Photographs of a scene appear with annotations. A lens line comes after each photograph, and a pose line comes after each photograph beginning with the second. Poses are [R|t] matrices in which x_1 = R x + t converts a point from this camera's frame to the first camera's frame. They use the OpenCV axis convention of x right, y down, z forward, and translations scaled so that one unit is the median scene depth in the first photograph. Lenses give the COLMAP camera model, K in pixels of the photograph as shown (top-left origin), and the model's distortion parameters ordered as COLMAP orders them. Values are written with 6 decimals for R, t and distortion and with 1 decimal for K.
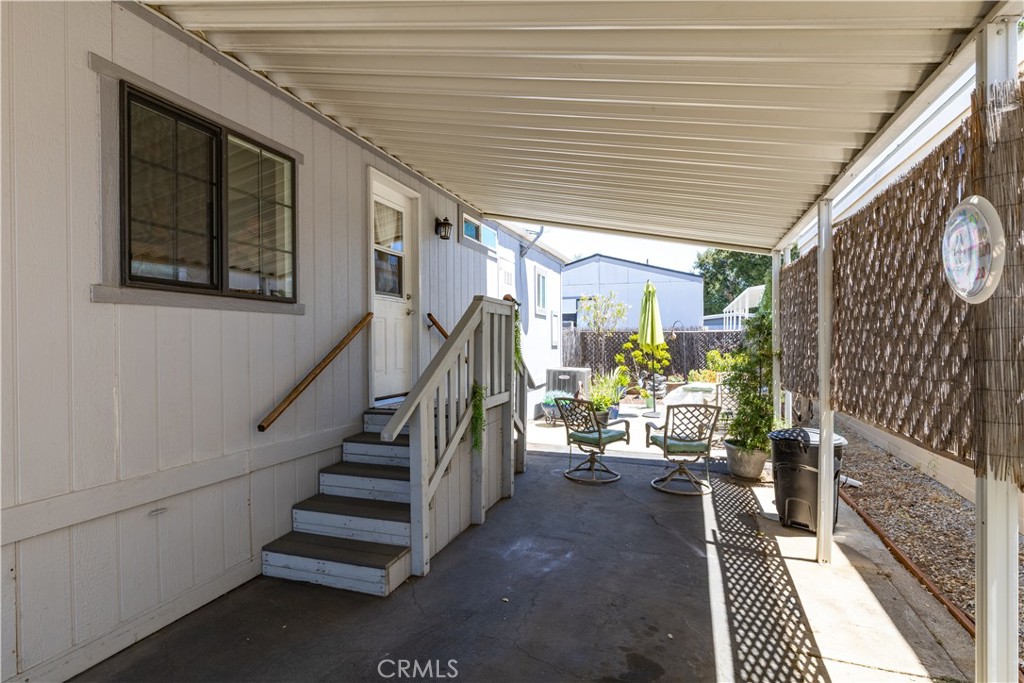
lens RADIAL K [[545.6, 0, 512.5], [0, 545.6, 342.6], [0, 0, 1]] dist [-0.004969, -0.000389]
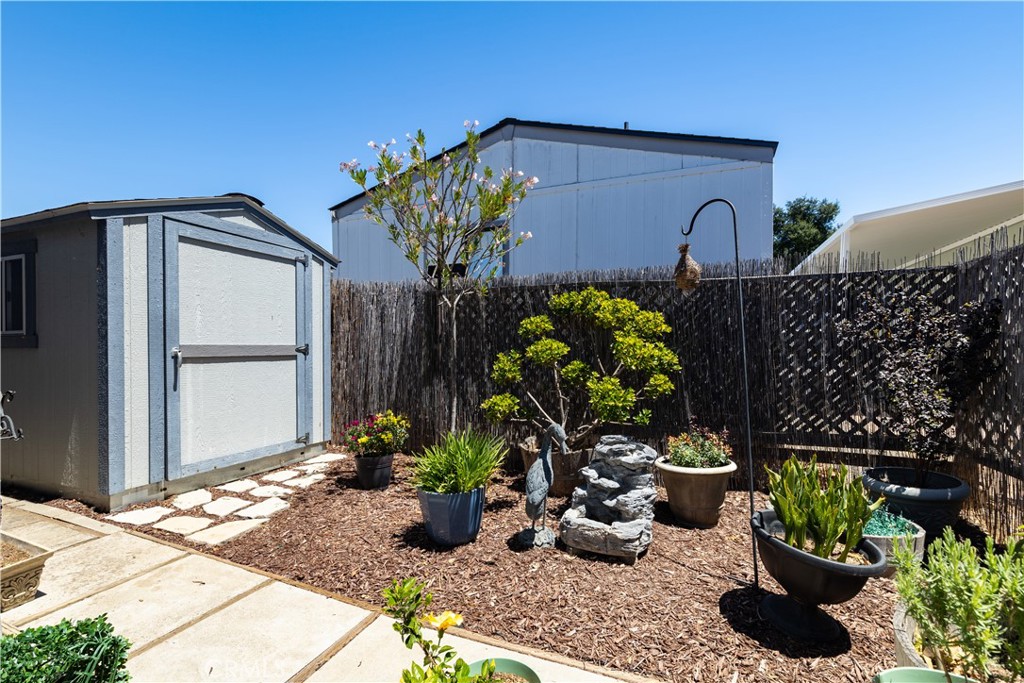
lens RADIAL K [[467.5, 0, 514.2], [0, 467.5, 350.8], [0, 0, 1]] dist [0.004880, -0.001570]
pose [[0.996868, 0.005579, -0.078891, 0.256831], [-0.005767, 0.999981, -0.002164, 0.024036], [0.078877, 0.002612, 0.996881, 0.863786]]
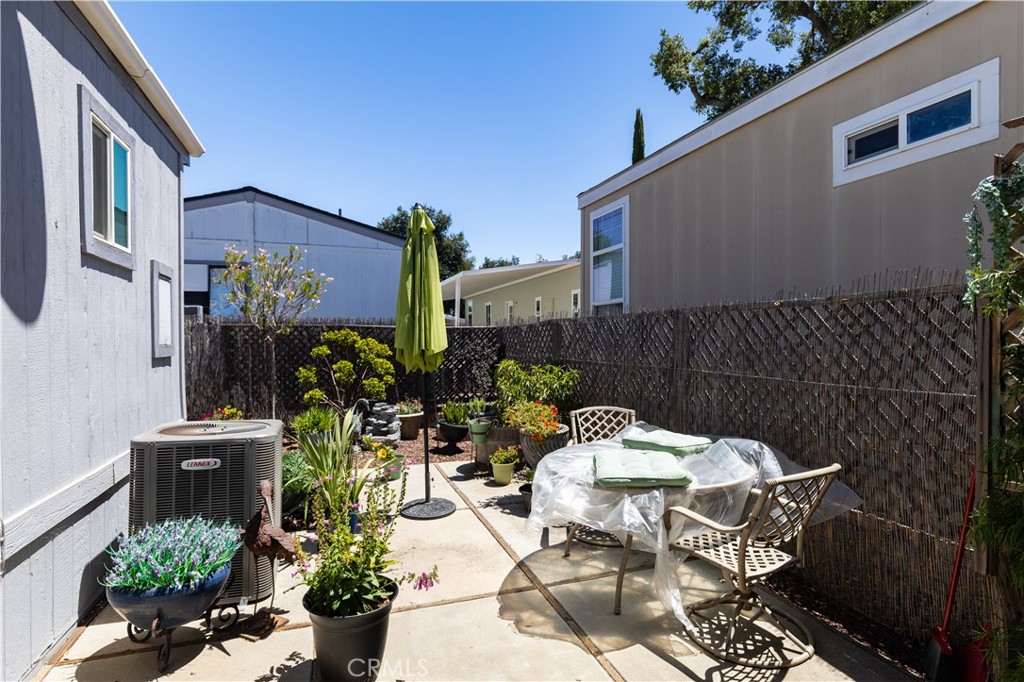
lens RADIAL K [[556.6, 0, 517.6], [0, 556.6, 343.5], [0, 0, 1]] dist [0.002506, 0.000602]
pose [[0.798011, -0.006203, 0.602611, 0.038830], [0.006169, 0.999979, 0.002124, -0.002091], [-0.602611, 0.002022, 0.798032, 0.510218]]
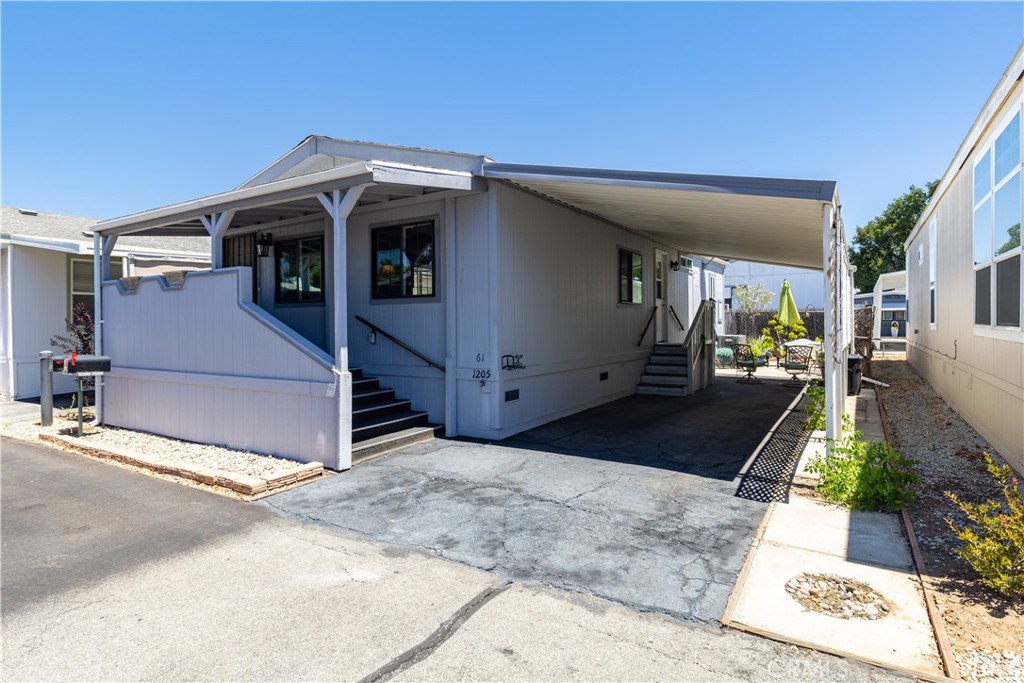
lens RADIAL K [[556.6, 0, 517.4], [0, 556.6, 321.7], [0, 0, 1]] dist [0.002506, 0.000602]
pose [[0.973063, -0.001780, -0.230533, -0.106997], [0.001598, 0.999998, -0.000974, 0.006306], [0.230534, 0.000579, 0.973064, -0.606952]]
